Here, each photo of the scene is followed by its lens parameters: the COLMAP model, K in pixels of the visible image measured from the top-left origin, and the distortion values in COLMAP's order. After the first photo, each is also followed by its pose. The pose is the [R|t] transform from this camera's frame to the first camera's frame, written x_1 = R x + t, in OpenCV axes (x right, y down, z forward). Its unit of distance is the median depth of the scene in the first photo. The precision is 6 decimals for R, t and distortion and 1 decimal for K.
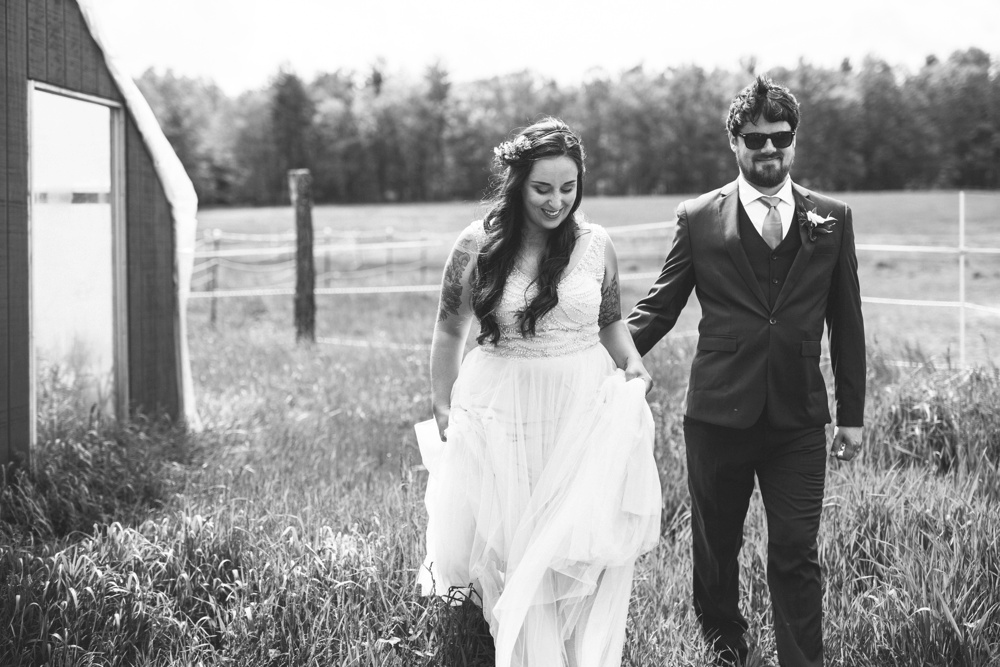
lens RADIAL K [[1430.5, 0, 500.0], [0, 1430.5, 333.5], [0, 0, 1]] dist [-0.010069, -0.007353]
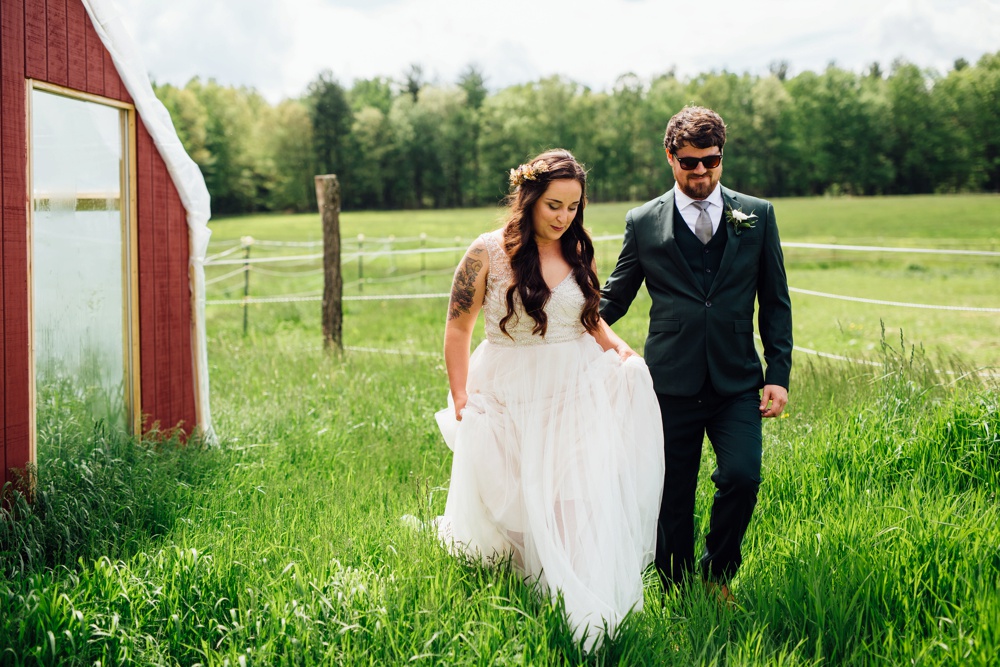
lens RADIAL K [[1381.2, 0, 500.0], [0, 1381.2, 333.5], [0, 0, 1]] dist [0.001946, -0.015512]
pose [[0.999657, -0.002609, -0.026048, 0.002187], [0.002587, 0.999996, -0.000857, -0.002421], [0.026050, 0.000789, 0.999660, 0.030601]]
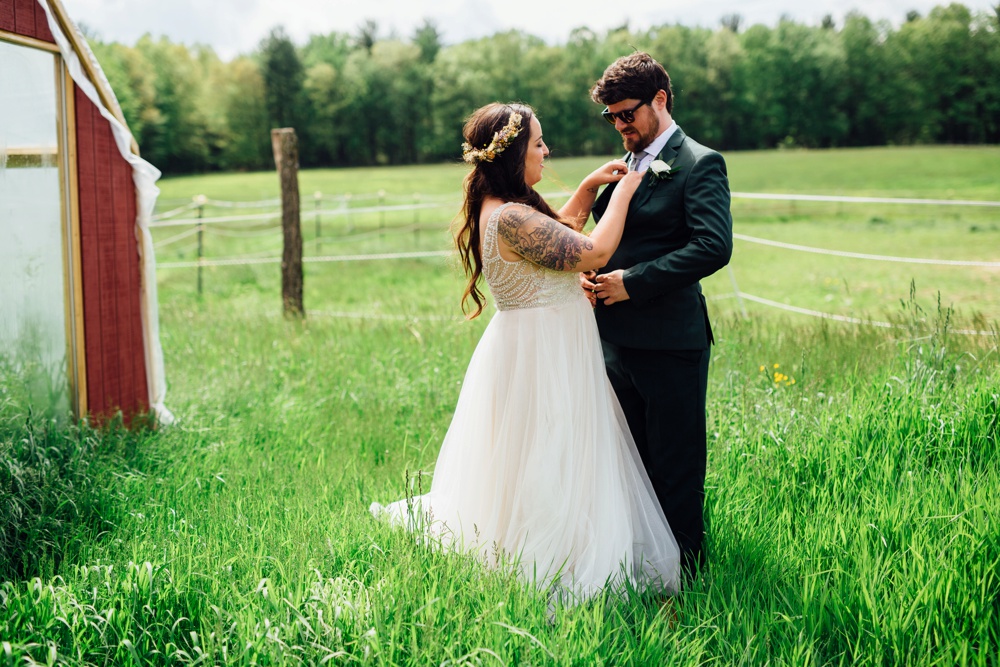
lens RADIAL K [[1361.5, 0, 500.0], [0, 1361.5, 333.5], [0, 0, 1]] dist [-0.004046, -0.003642]
pose [[0.999836, -0.016136, 0.008188, -0.005518], [0.015866, 0.999363, 0.031967, -0.004465], [-0.008698, -0.031832, 0.999455, 0.065937]]
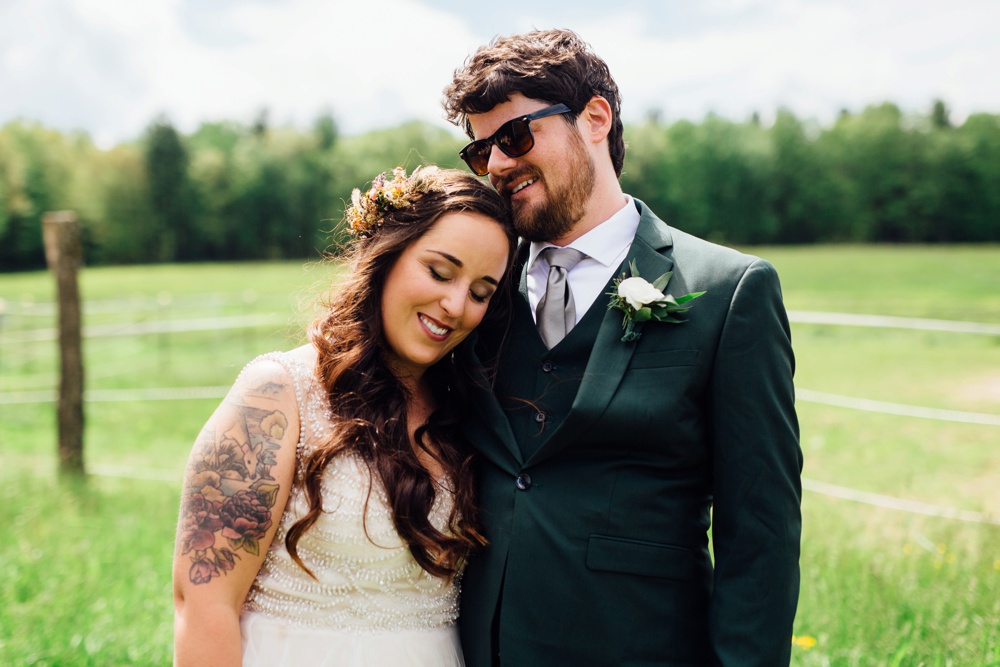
lens RADIAL K [[1391.5, 0, 500.0], [0, 1391.5, 333.5], [0, 0, 1]] dist [-0.127958, -0.012229]
pose [[0.997547, -0.008935, 0.069425, 0.010634], [0.011690, 0.999156, -0.039381, -0.018653], [-0.069014, 0.040096, 0.996810, 0.209429]]
